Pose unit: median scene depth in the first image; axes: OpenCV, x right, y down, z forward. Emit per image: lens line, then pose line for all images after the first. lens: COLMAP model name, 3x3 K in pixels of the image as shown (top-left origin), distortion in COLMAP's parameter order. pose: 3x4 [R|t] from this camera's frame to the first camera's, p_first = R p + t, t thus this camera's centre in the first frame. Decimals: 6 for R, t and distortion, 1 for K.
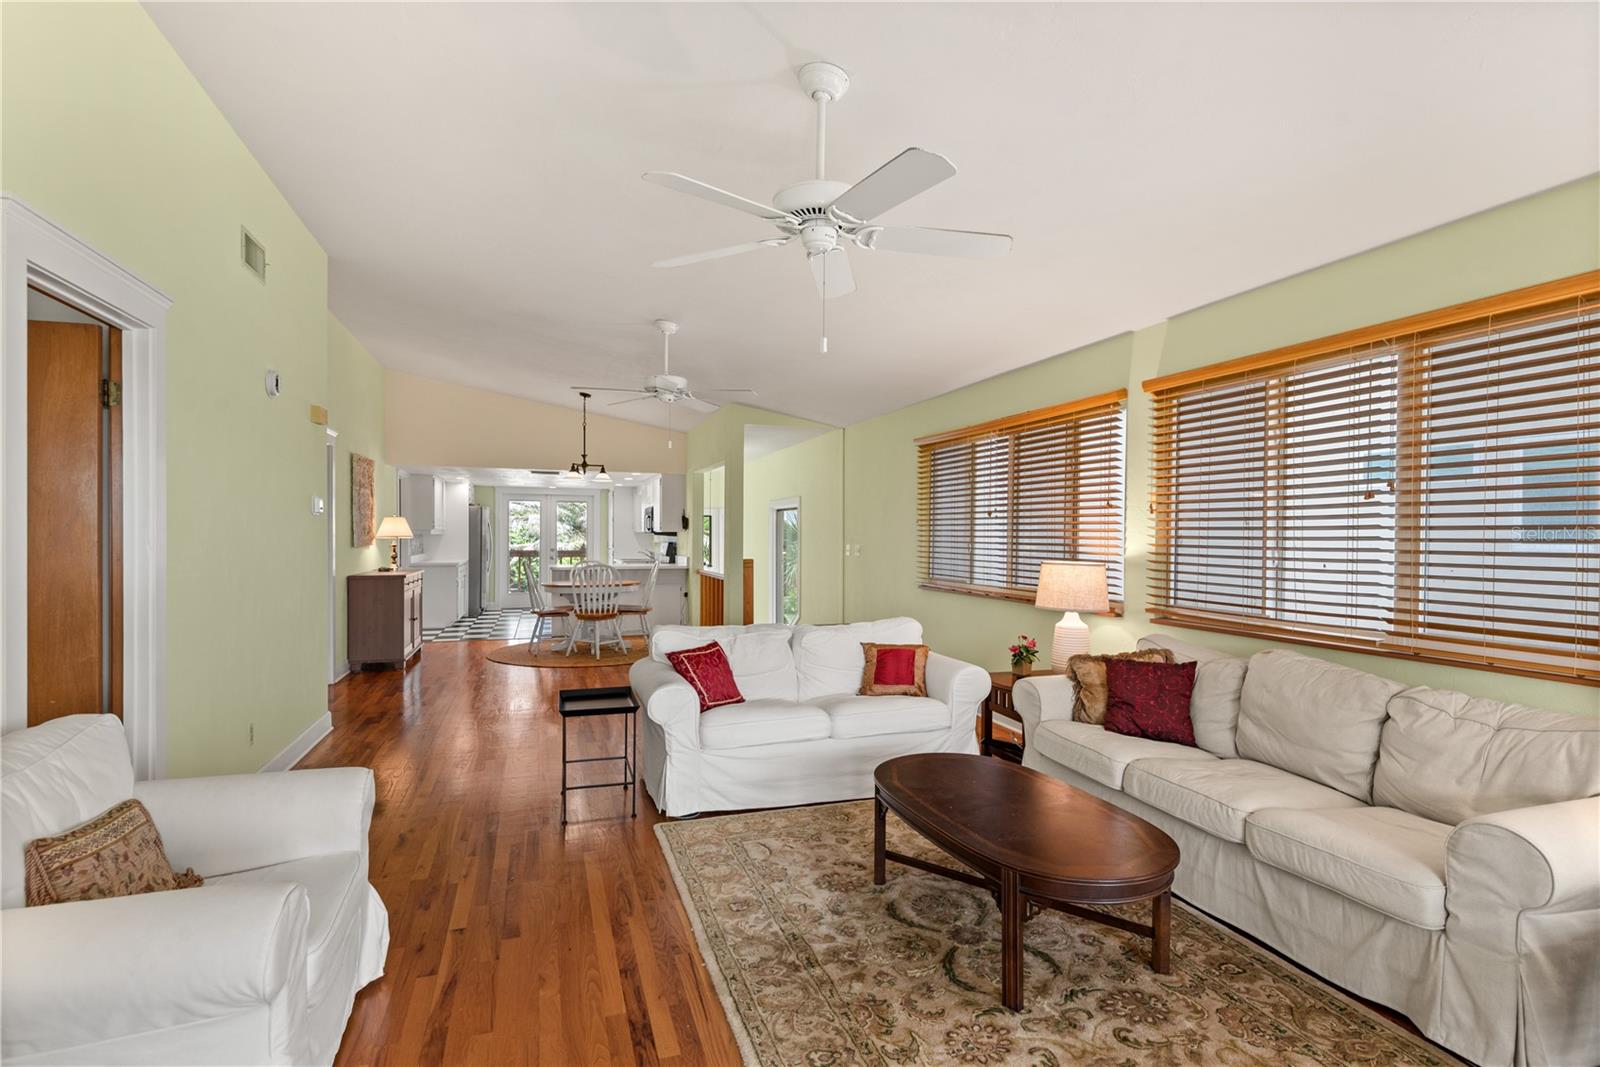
lens RADIAL K [[790.7, 0, 798.7], [0, 790.7, 535.8], [0, 0, 1]] dist [0.026397, -0.000229]
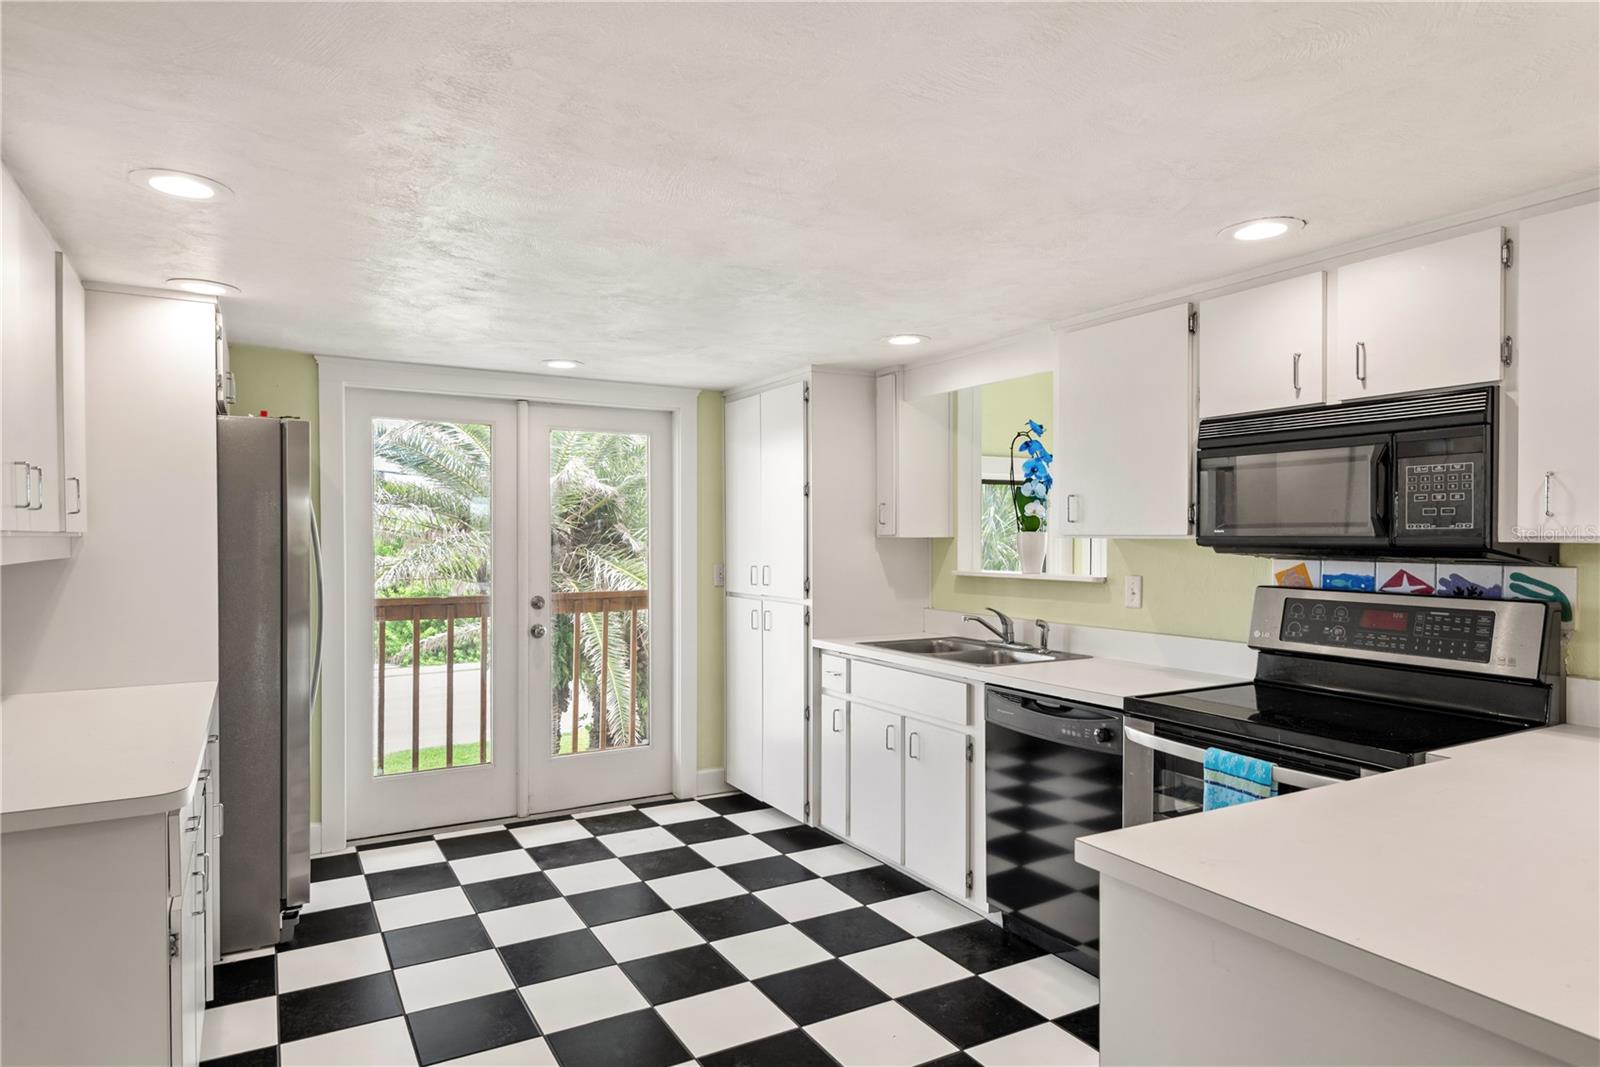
lens RADIAL K [[933.2, 0, 801.0], [0, 933.2, 541.3], [0, 0, 1]] dist [0.004881, 0.001138]
pose [[0.978203, -0.007815, 0.207502, -0.435134], [0.006342, 0.999950, 0.007760, -0.008781], [-0.207553, -0.006275, 0.978204, 1.002300]]
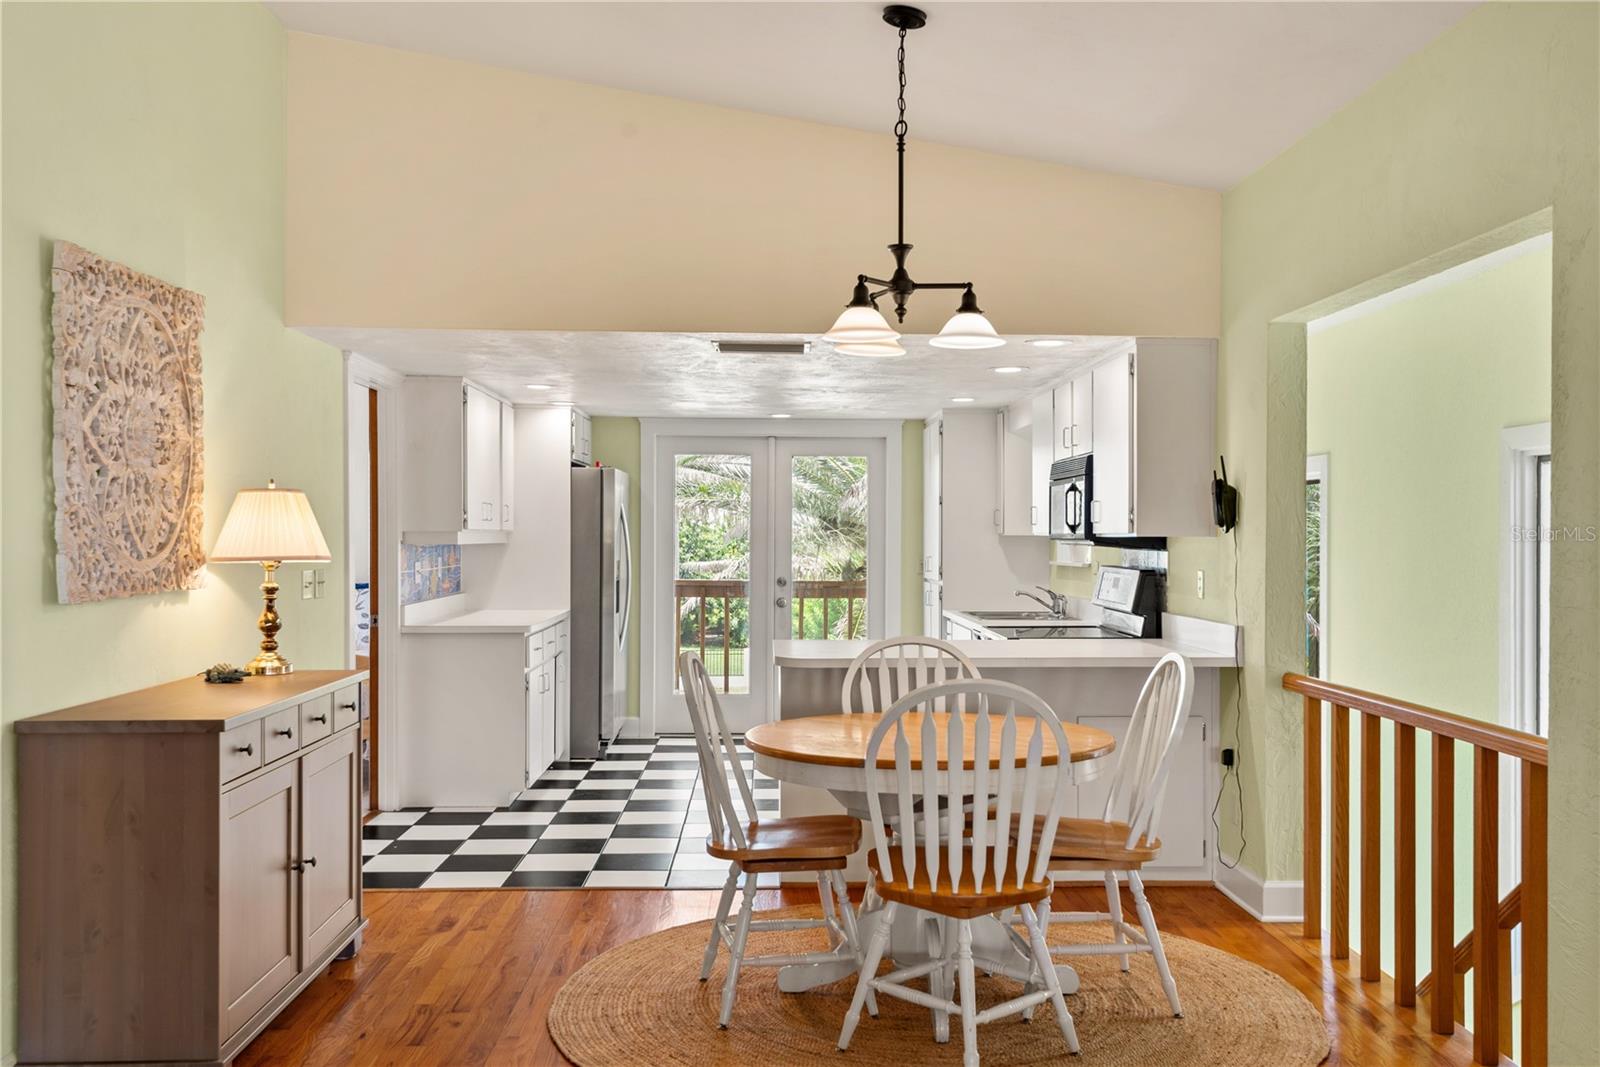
lens RADIAL K [[1458.4, 0, 800.0], [0, 1458.4, 533.5], [0, 0, 1]] dist [0.011910, 0.000984]
pose [[0.959319, -0.002277, -0.282315, -0.157864], [0.001512, 0.999995, -0.002930, -0.005519], [0.282320, 0.002384, 0.959317, 0.500672]]
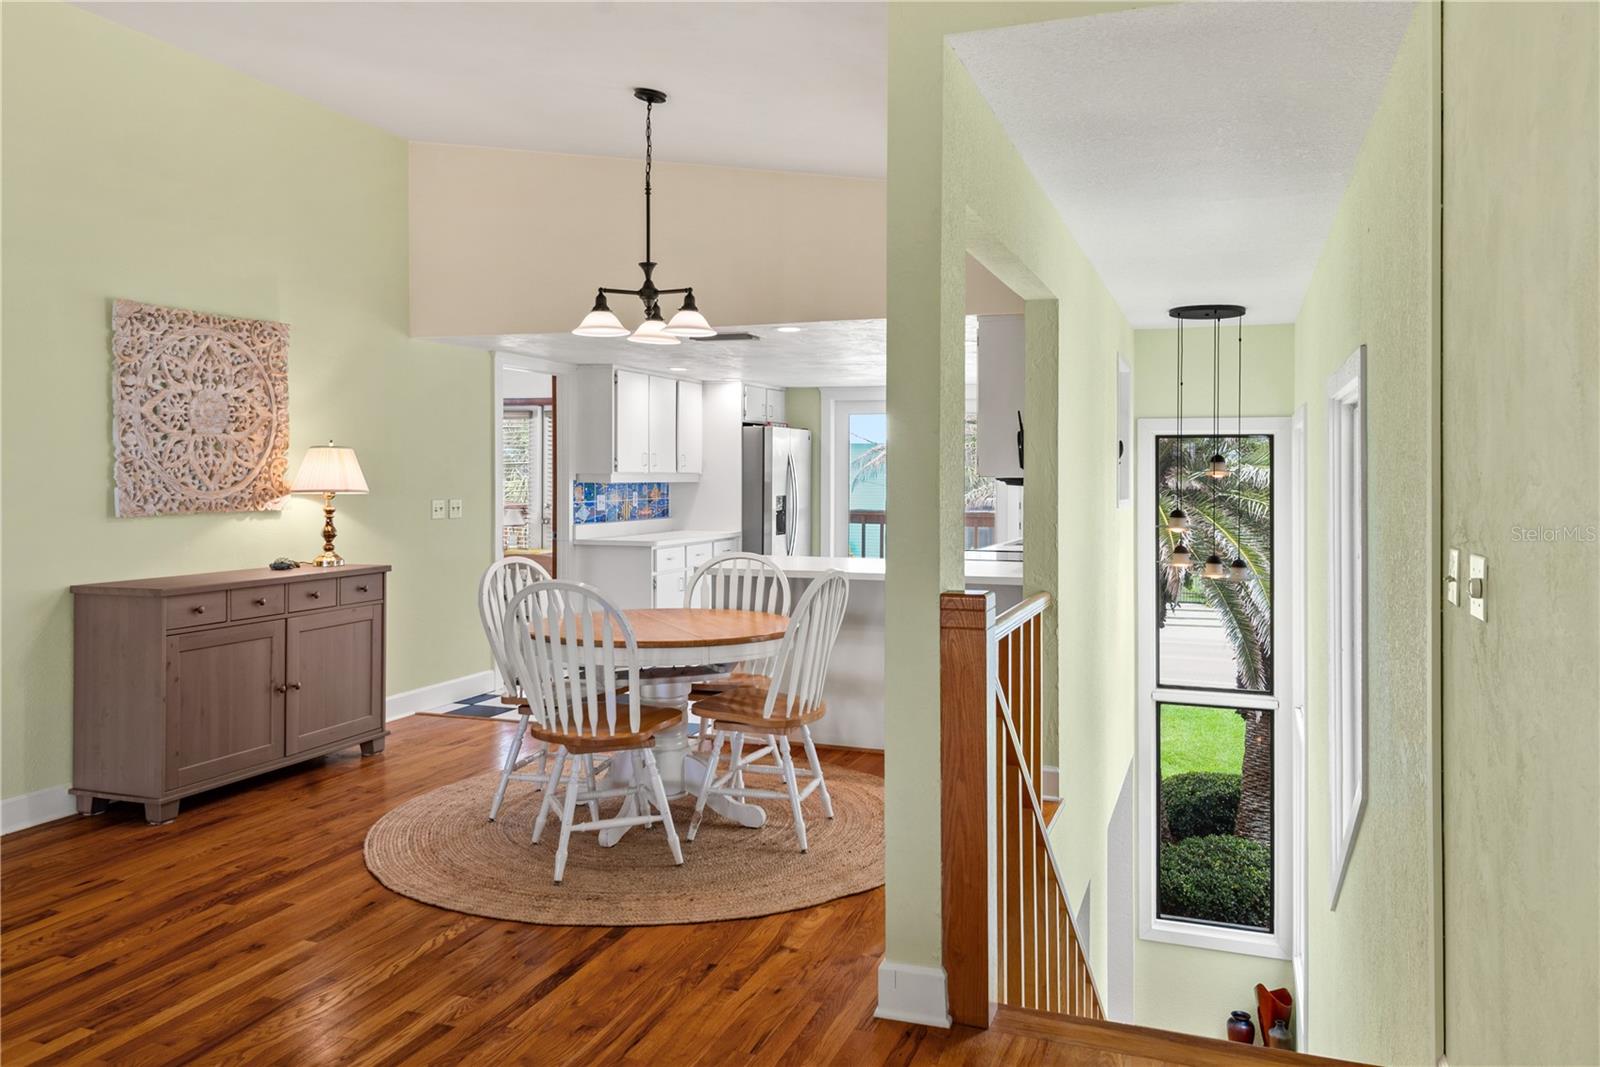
lens RADIAL K [[1153.5, 0, 806.0], [0, 1153.5, 466.0], [0, 0, 1]] dist [0.009097, -0.005214]
pose [[0.787613, -0.007265, -0.616127, 0.098834], [0.000013, 0.999931, -0.011775, -0.004839], [0.616170, 0.009266, 0.787559, 0.602295]]
